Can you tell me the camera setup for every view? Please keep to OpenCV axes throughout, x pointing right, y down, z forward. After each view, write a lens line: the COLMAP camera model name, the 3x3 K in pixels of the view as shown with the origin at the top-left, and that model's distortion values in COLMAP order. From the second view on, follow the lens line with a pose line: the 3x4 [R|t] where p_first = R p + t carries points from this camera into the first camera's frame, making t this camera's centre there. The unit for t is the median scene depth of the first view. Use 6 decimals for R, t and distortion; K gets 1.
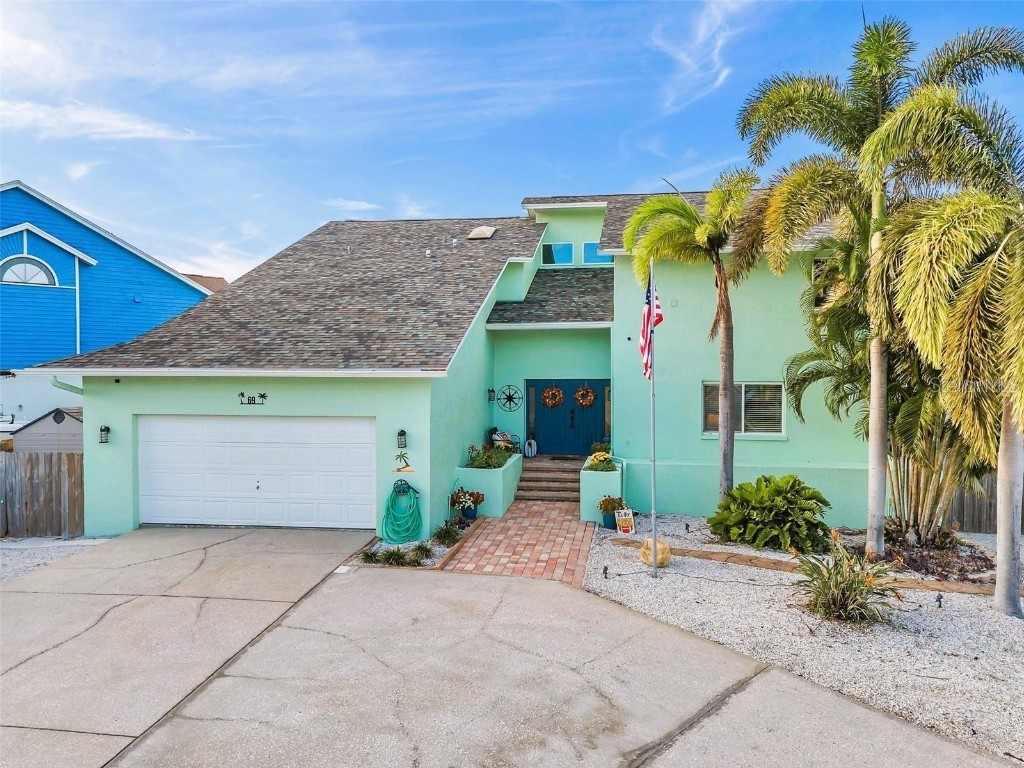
lens RADIAL K [[765.7, 0, 512.0], [0, 765.7, 384.0], [0, 0, 1]] dist [0.013906, -0.003292]
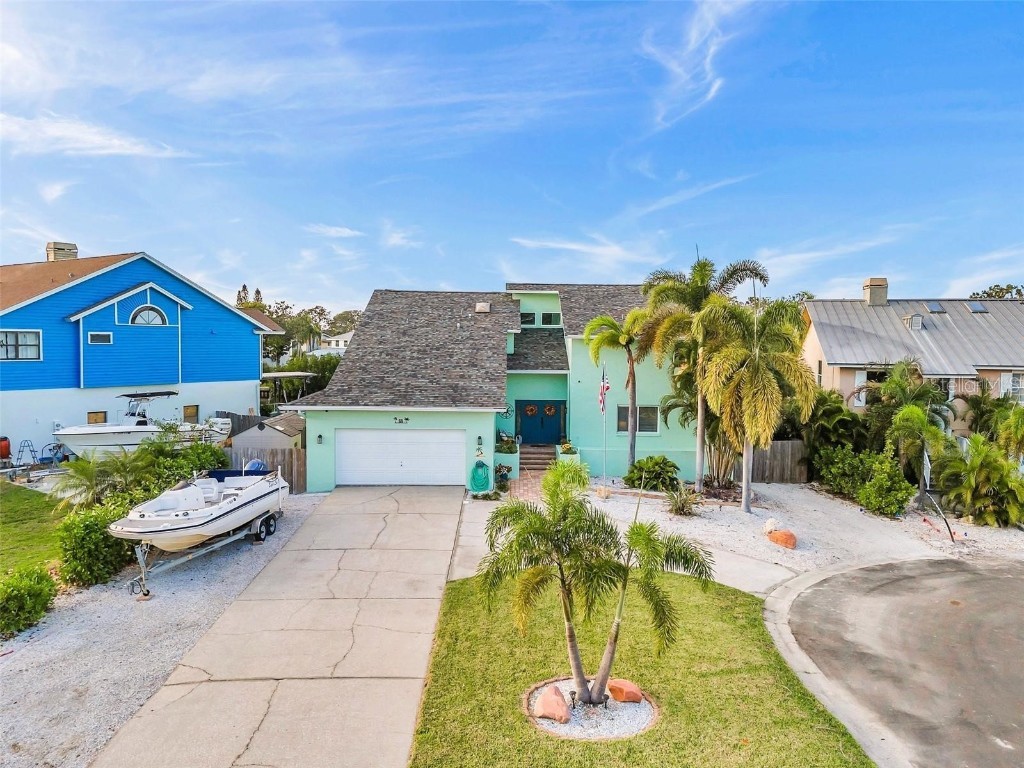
lens RADIAL K [[765.7, 0, 512.0], [0, 765.7, 384.0], [0, 0, 1]] dist [0.013906, -0.003292]
pose [[0.987195, 0.001138, 0.159515, -0.361460], [-0.007268, 0.999257, 0.037852, -0.146899], [-0.159353, -0.038526, 0.986470, -0.952982]]
